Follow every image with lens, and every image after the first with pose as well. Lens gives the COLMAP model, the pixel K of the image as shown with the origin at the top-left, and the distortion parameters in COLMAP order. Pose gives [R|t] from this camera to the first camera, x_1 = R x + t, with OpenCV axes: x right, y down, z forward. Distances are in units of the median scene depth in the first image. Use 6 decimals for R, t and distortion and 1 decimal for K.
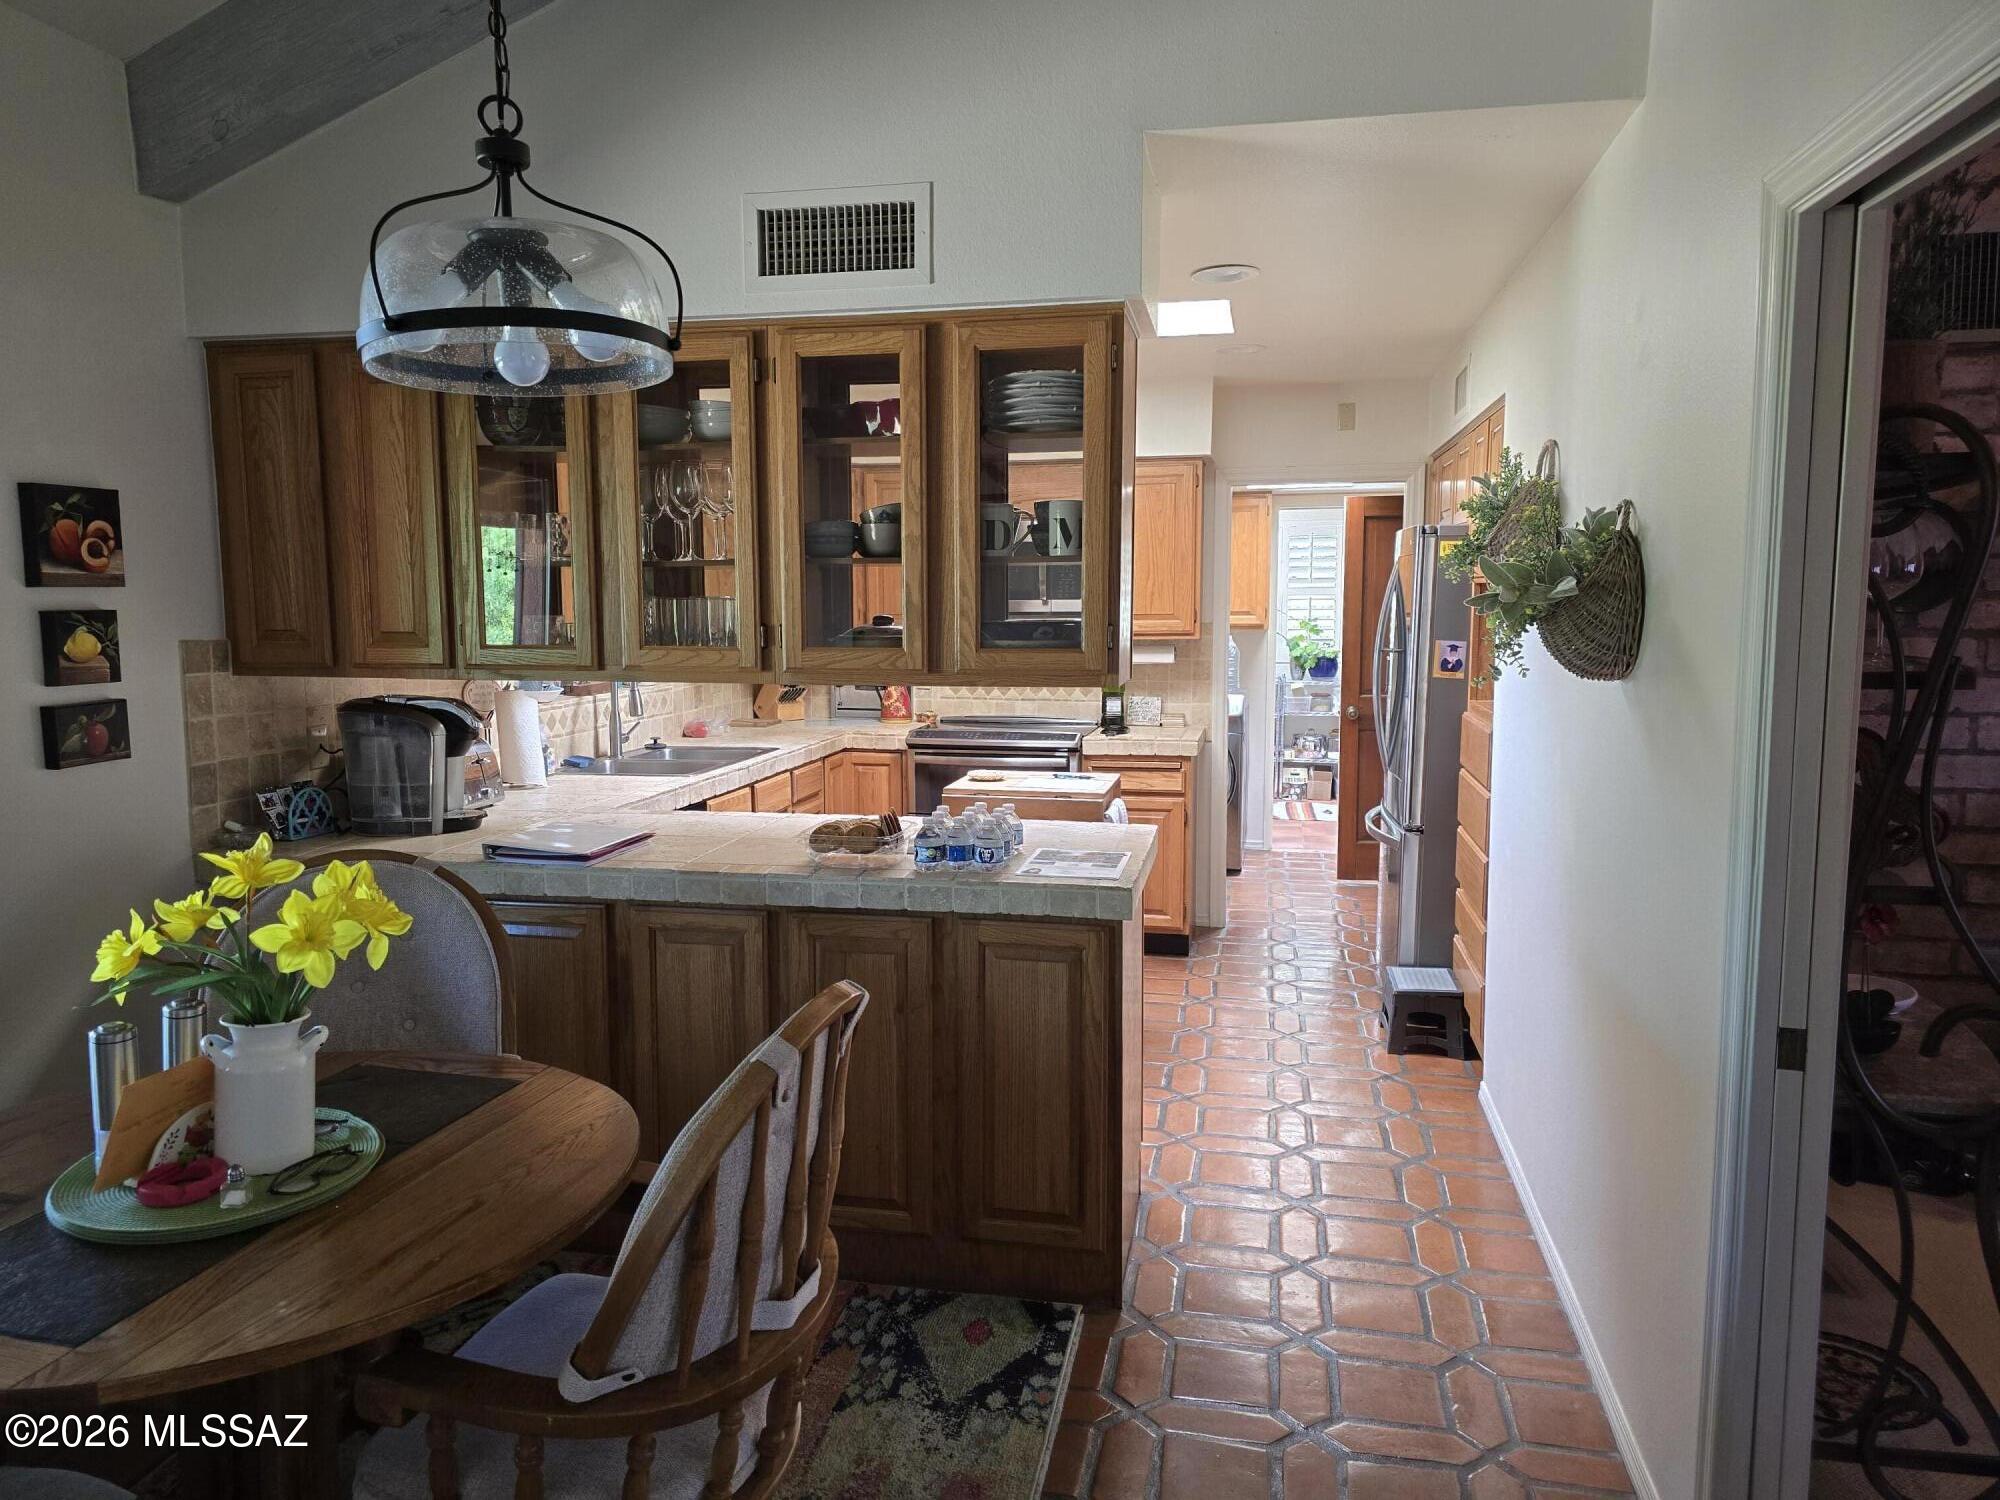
lens RADIAL K [[1324.8, 0, 997.0], [0, 1324.8, 761.6], [0, 0, 1]] dist [0.035996, -0.038715]
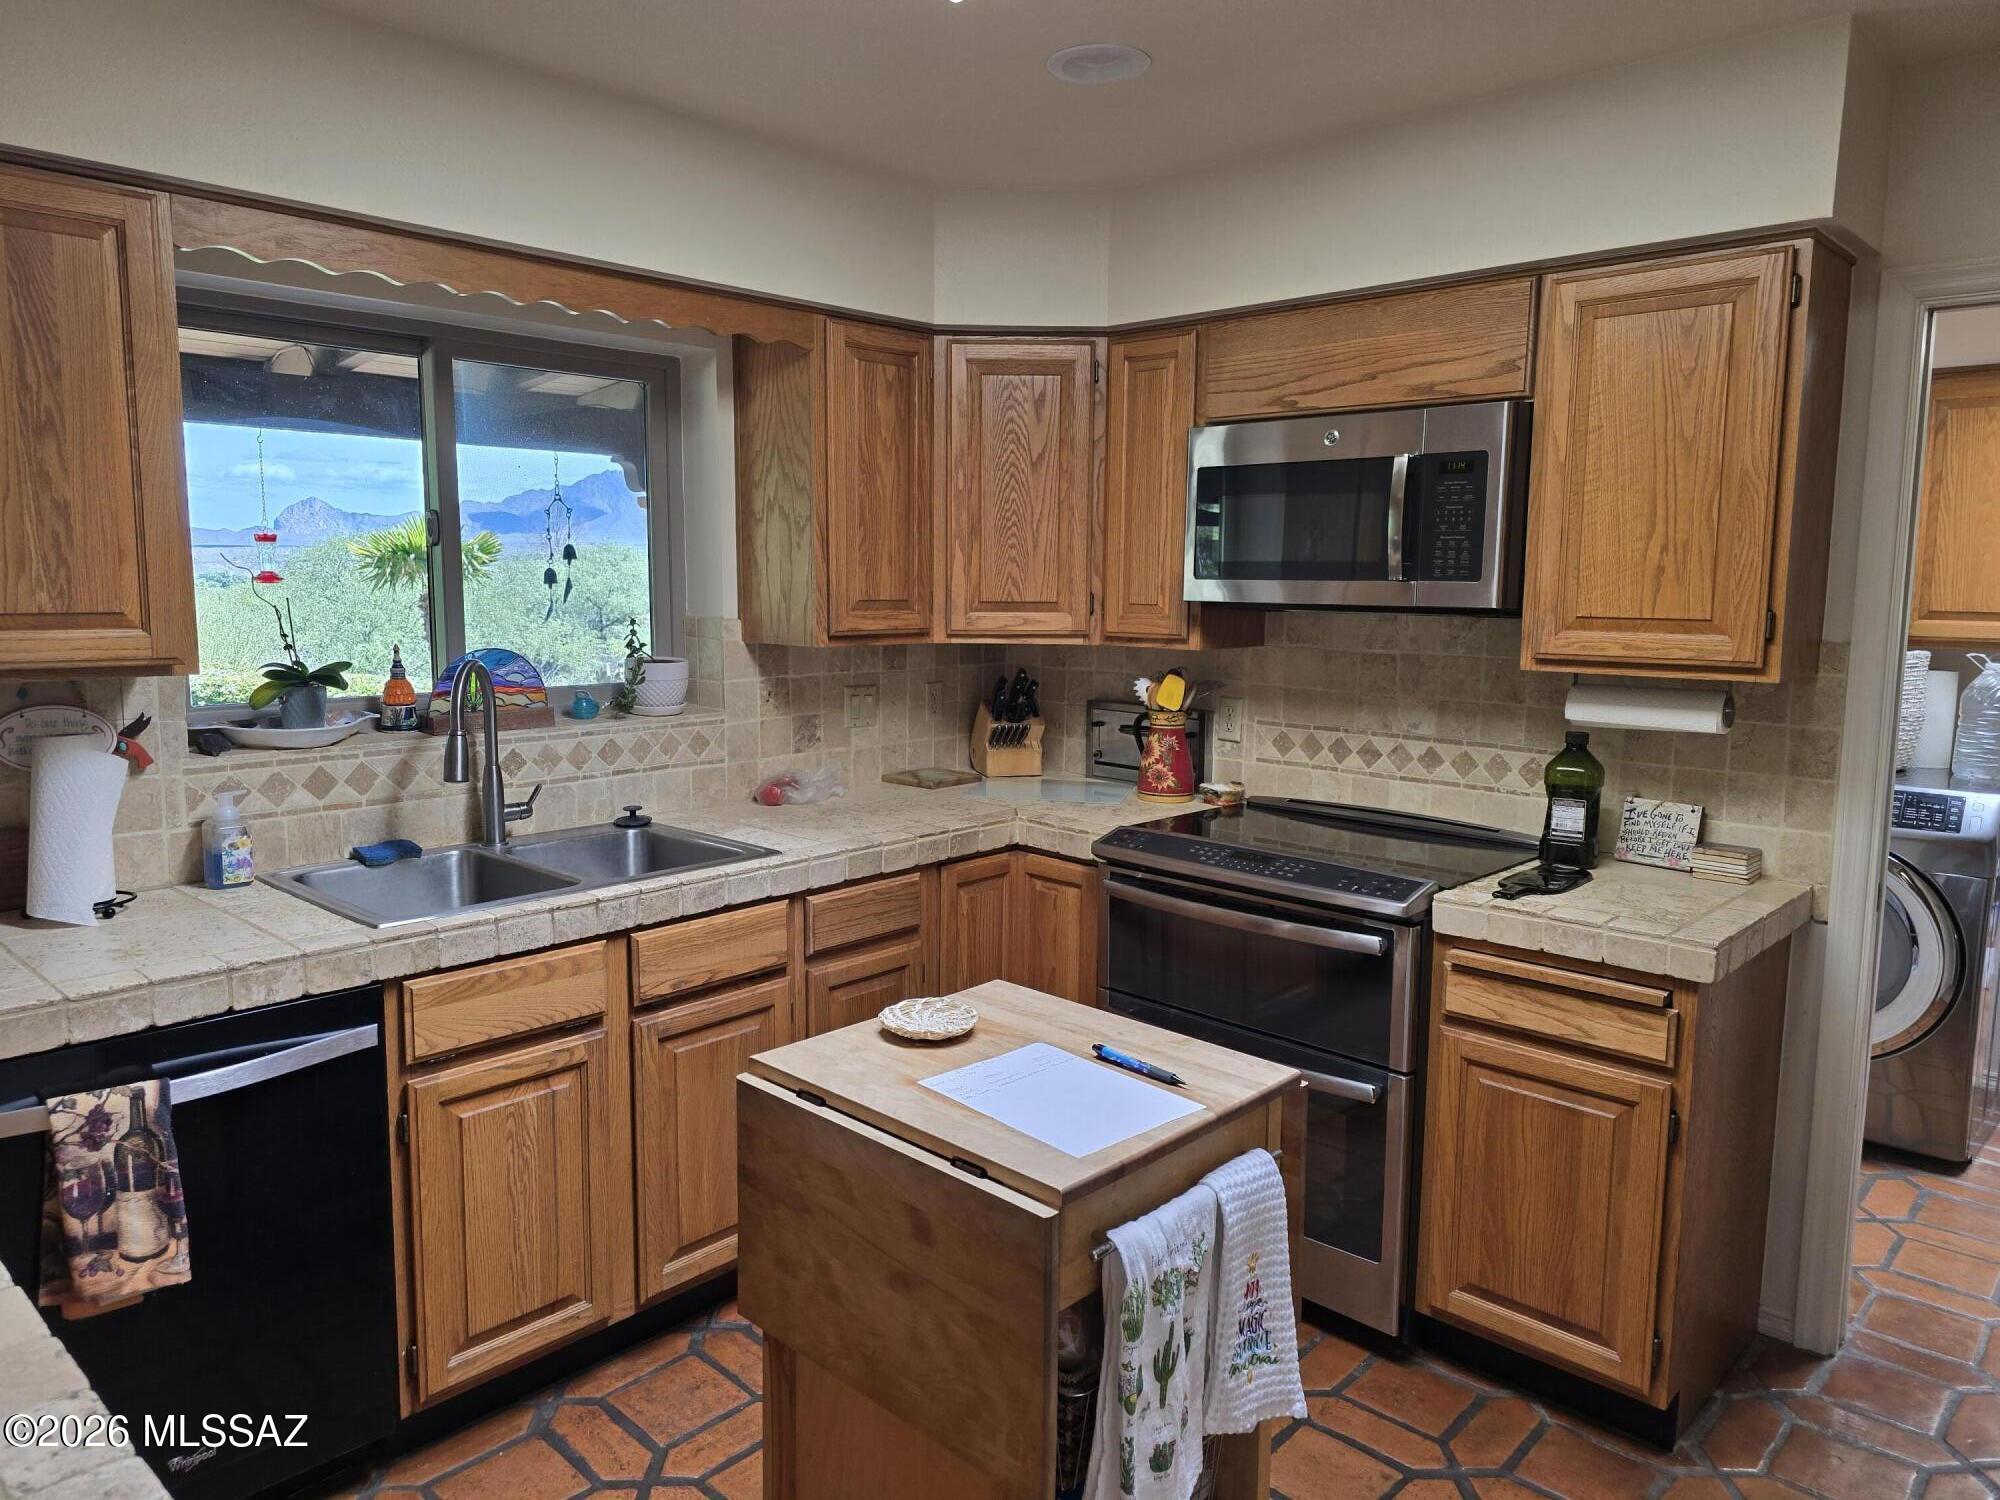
lens RADIAL K [[1324.8, 0, 994.0], [0, 1324.8, 747.7], [0, 0, 1]] dist [0.035996, -0.038715]
pose [[0.851915, 0.081816, -0.517249, 0.313025], [-0.078113, 0.996523, 0.028972, -0.128752], [0.517821, 0.015722, 0.855344, 1.020475]]
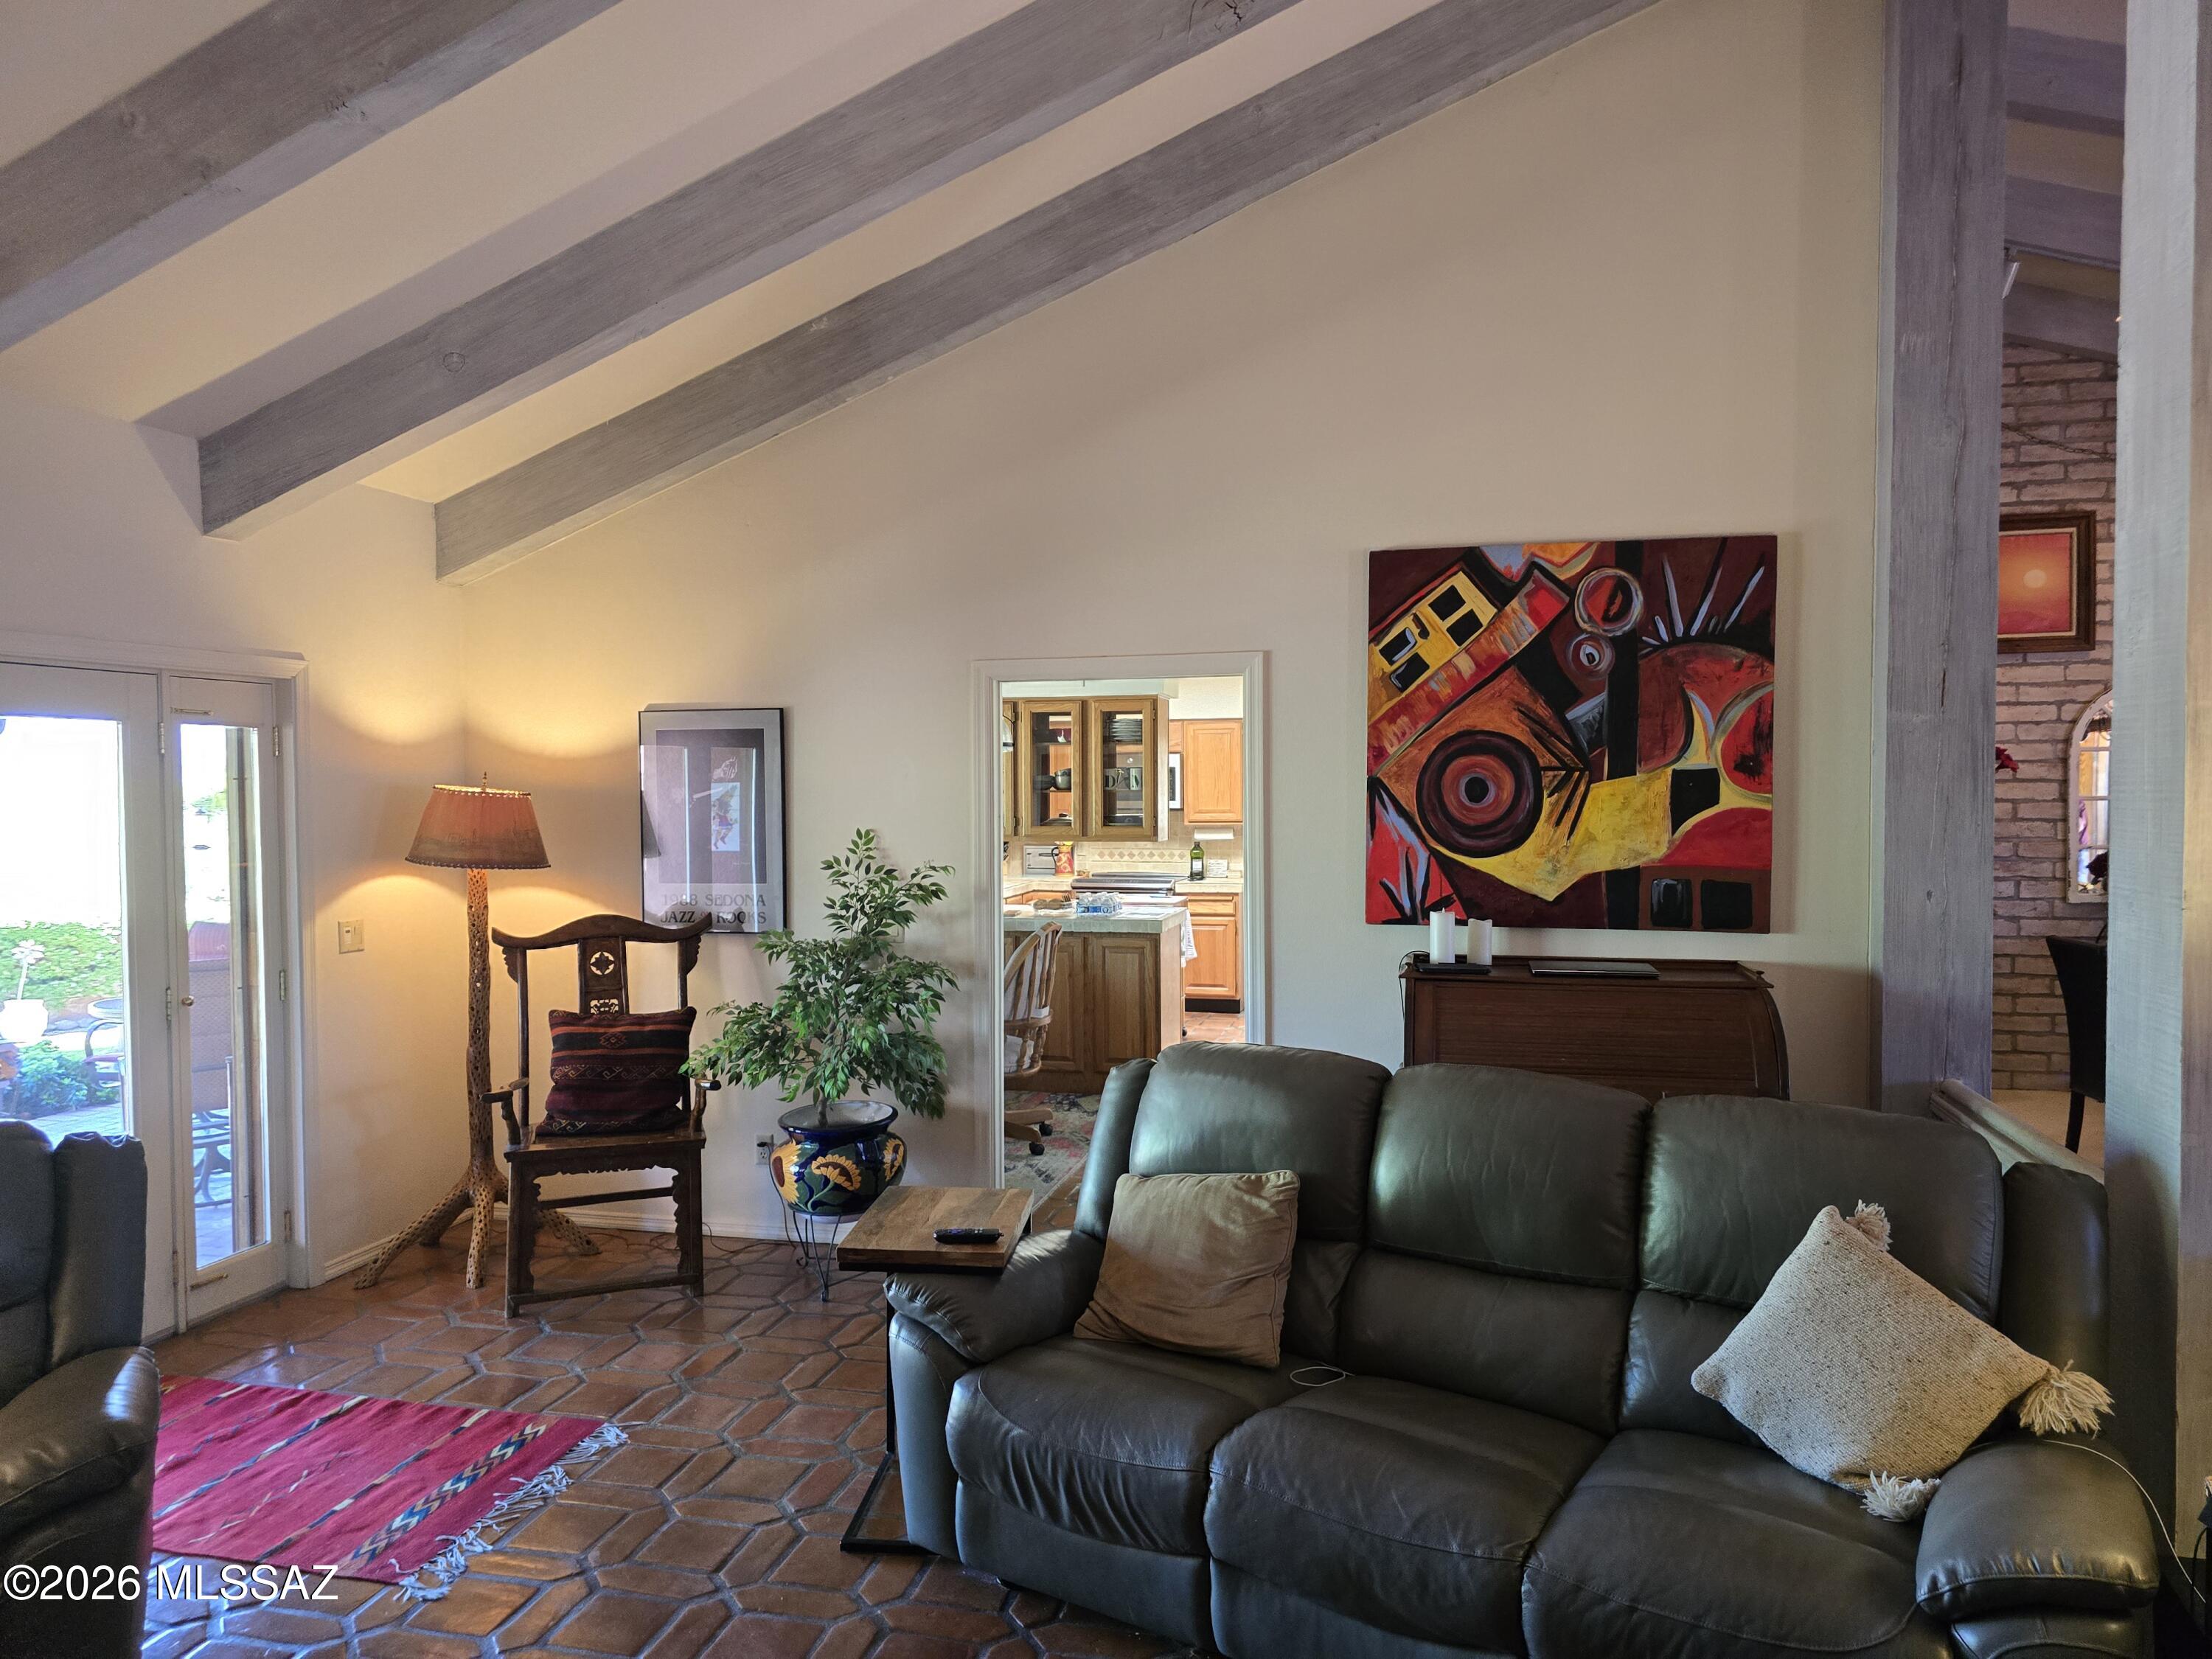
lens RADIAL K [[1465.2, 0, 1115.6], [0, 1465.2, 844.4], [0, 0, 1]] dist [0.035996, -0.038715]
pose [[0.999416, -0.002040, -0.034110, 0.099139], [-0.000741, 0.996686, -0.081339, 0.162180], [0.034163, 0.081316, 0.996103, -1.644527]]
